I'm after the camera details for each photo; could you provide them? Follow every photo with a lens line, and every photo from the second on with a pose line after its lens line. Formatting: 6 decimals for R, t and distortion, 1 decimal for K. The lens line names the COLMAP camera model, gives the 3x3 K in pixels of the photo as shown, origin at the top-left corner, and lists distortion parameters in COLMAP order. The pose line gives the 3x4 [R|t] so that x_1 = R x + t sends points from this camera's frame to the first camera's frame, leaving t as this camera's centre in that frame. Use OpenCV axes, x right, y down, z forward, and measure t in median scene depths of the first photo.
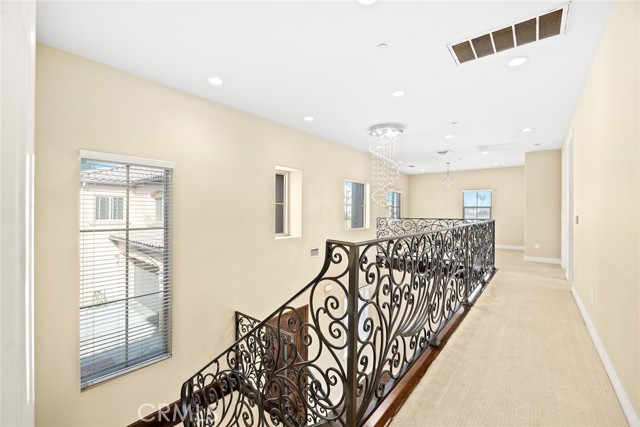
lens RADIAL K [[273.0, 0, 320.0], [0, 273.0, 213.5], [0, 0, 1]] dist [0.000003, -0.000003]
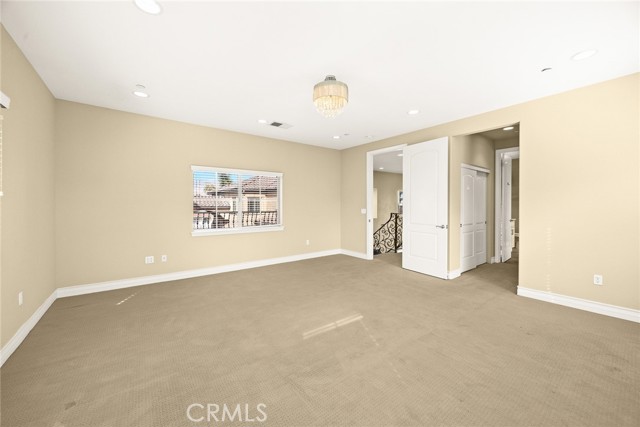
lens RADIAL K [[242.3, 0, 320.0], [0, 242.3, 213.5], [0, 0, 1]] dist [-0.000577, -0.000040]
pose [[0.971271, -0.000157, -0.237976, -0.189370], [0.005170, 0.999778, 0.020441, 0.004405], [0.237920, -0.021084, 0.971056, -3.824548]]
